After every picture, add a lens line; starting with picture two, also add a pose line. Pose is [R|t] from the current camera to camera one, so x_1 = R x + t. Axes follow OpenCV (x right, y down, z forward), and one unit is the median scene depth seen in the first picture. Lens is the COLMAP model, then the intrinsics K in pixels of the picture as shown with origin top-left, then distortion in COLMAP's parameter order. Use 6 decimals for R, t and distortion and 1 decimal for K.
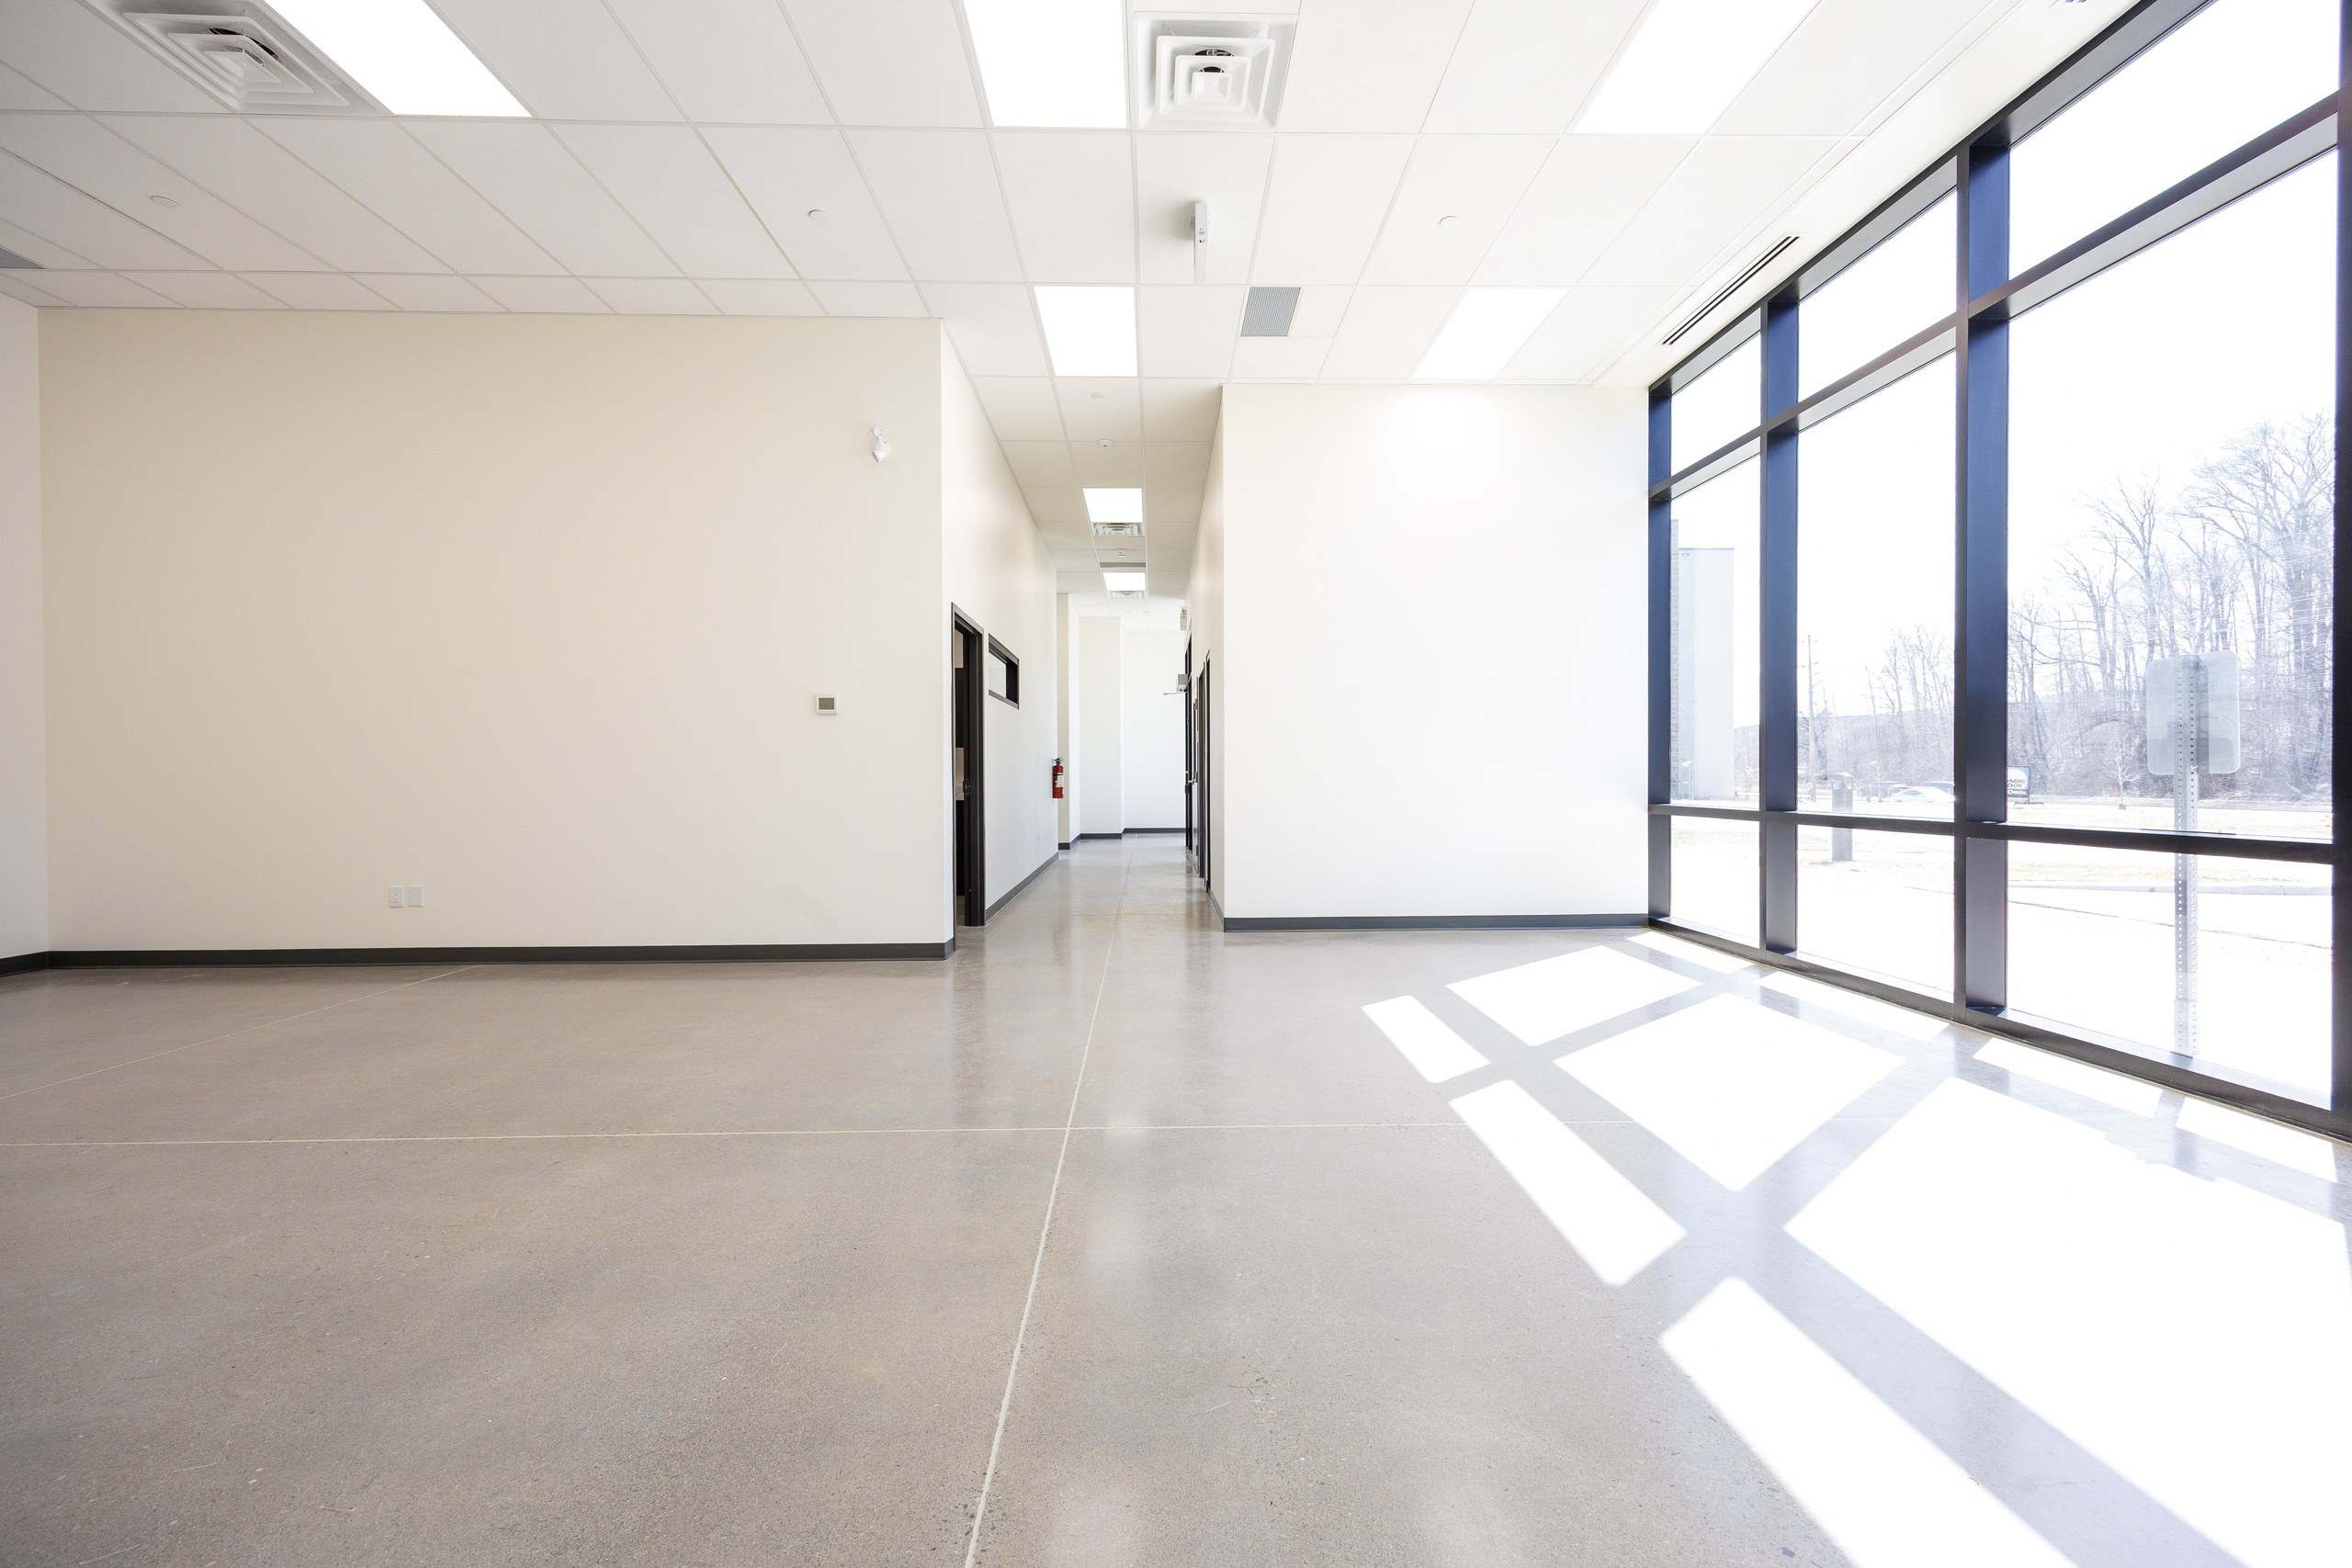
lens RADIAL K [[936.1, 0, 1182.0], [0, 936.1, 784.2], [0, 0, 1]] dist [0.006893, -0.000244]
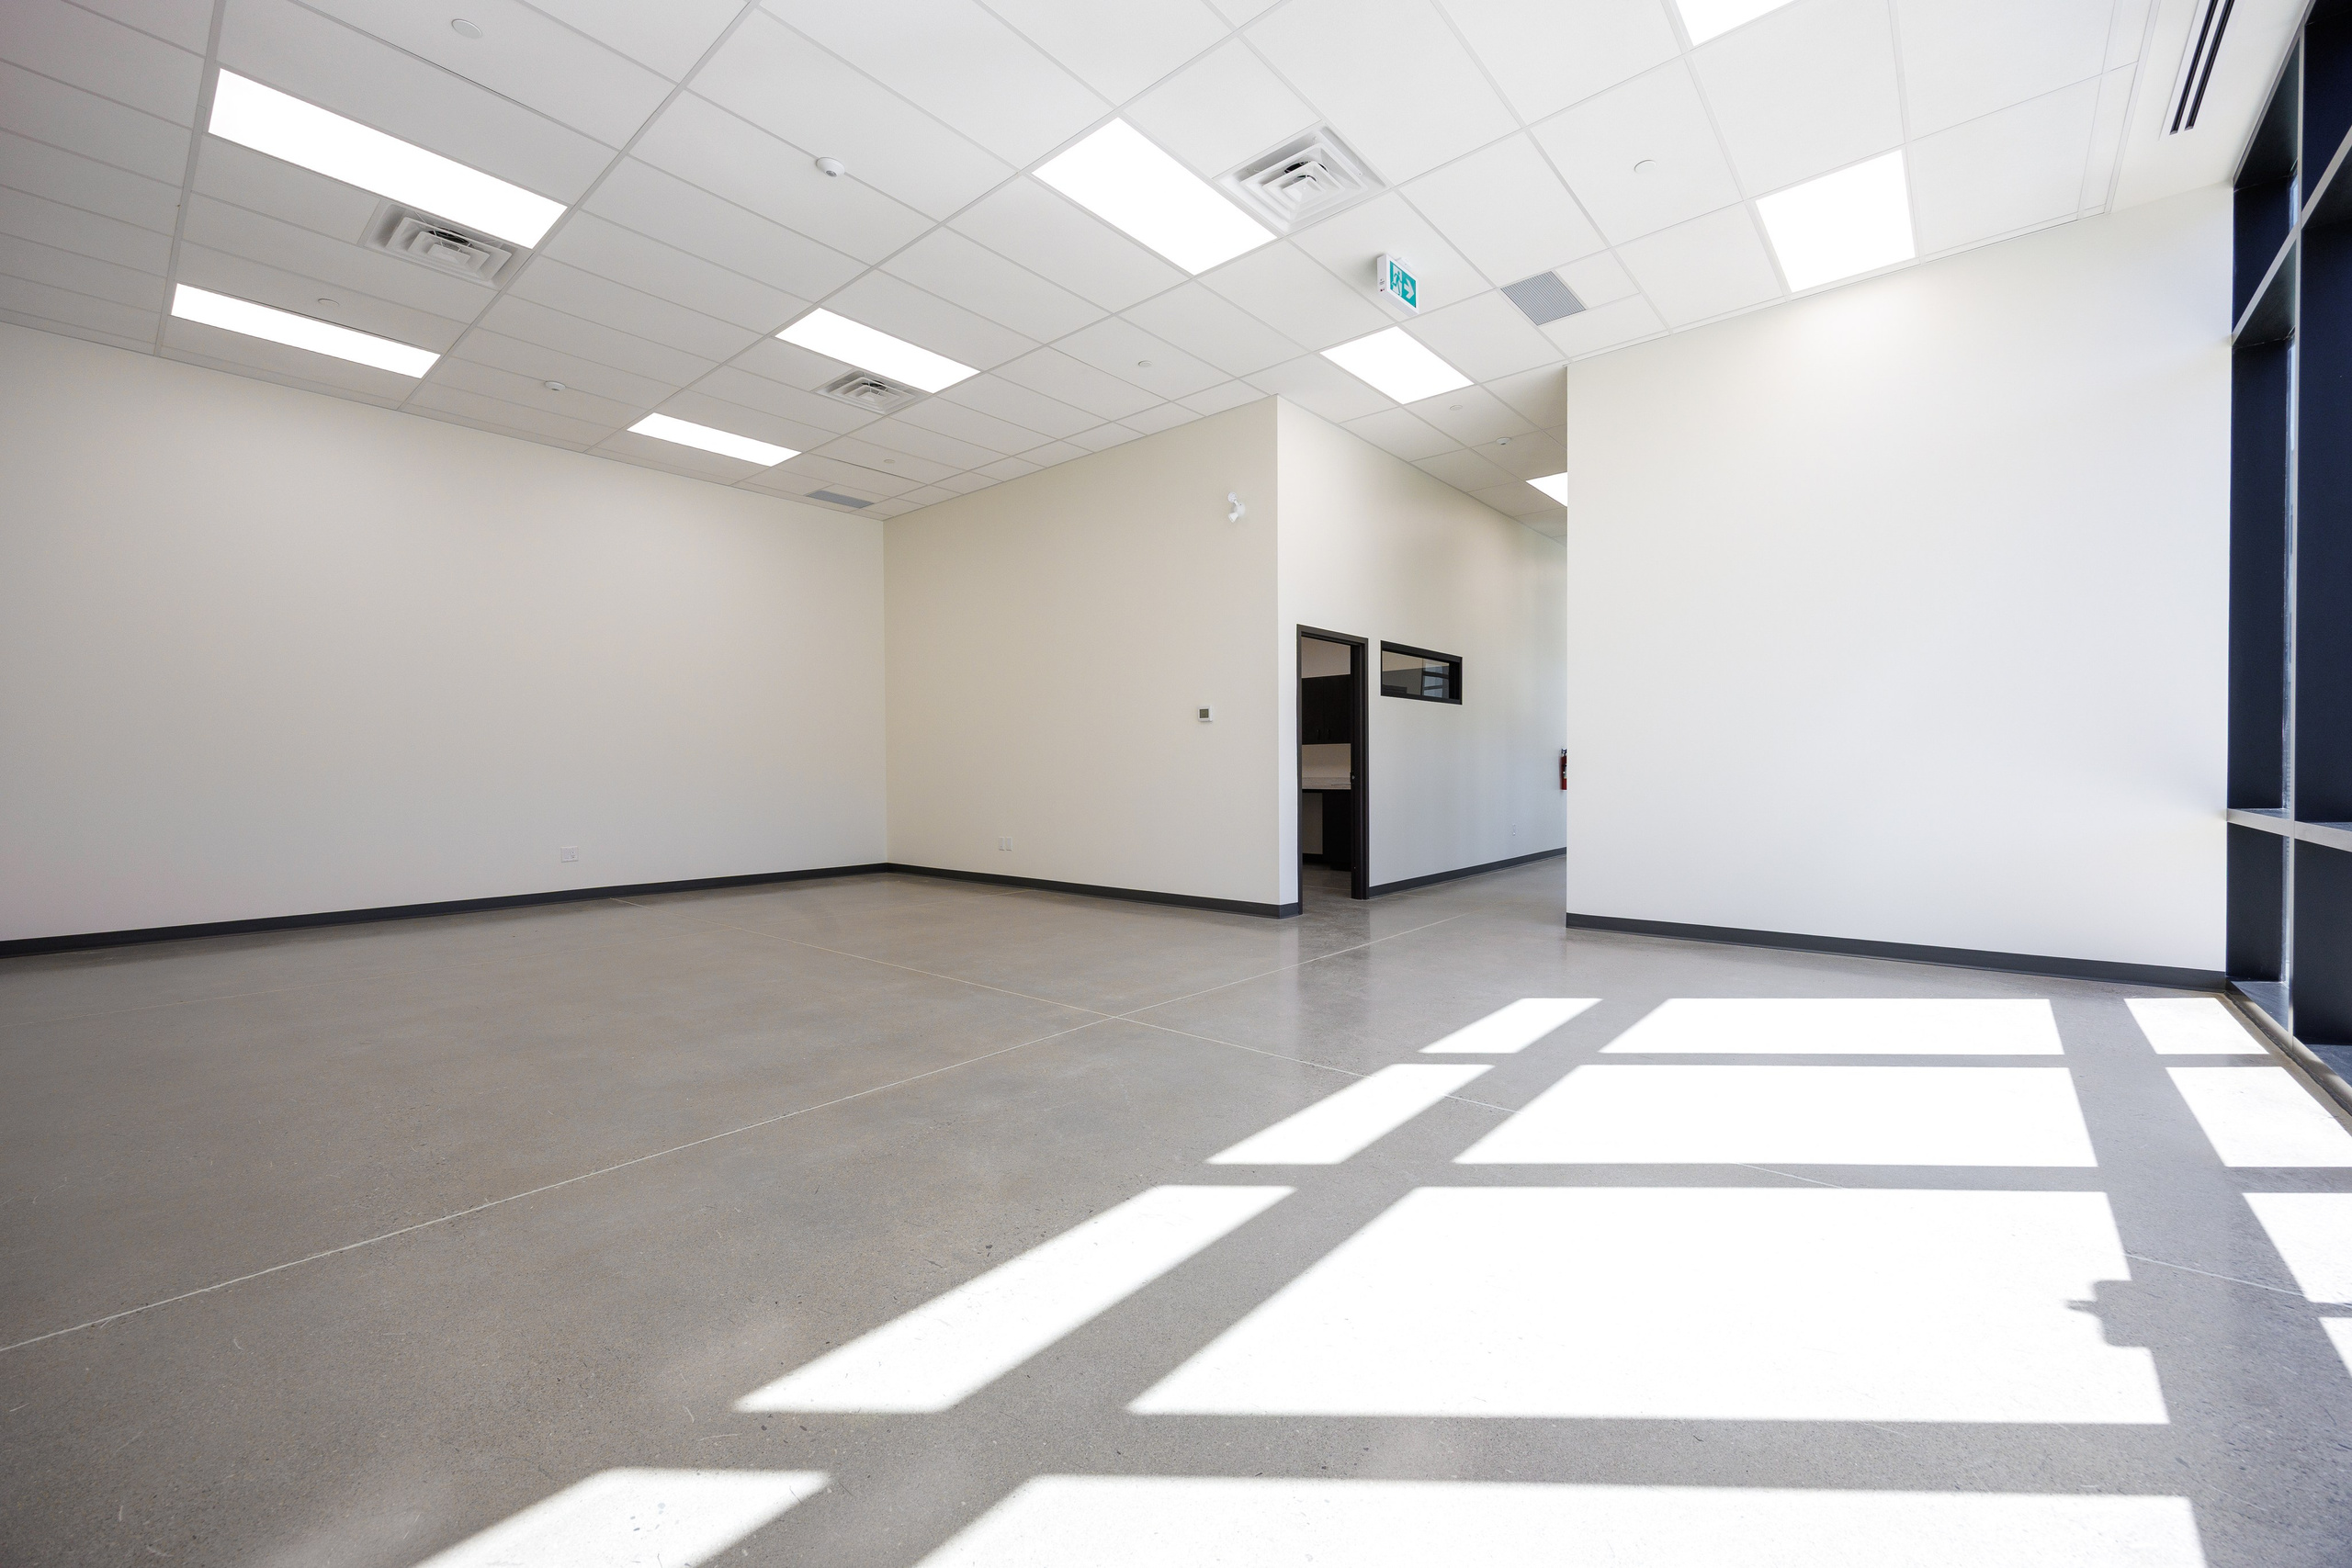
lens RADIAL K [[936.1, 0, 1182.0], [0, 936.1, 784.2], [0, 0, 1]] dist [0.006893, -0.000244]
pose [[0.742677, 0.009960, -0.669576, 0.382950], [-0.003447, 0.999933, 0.011050, -0.001233], [0.669641, -0.005899, 0.742662, 0.004719]]
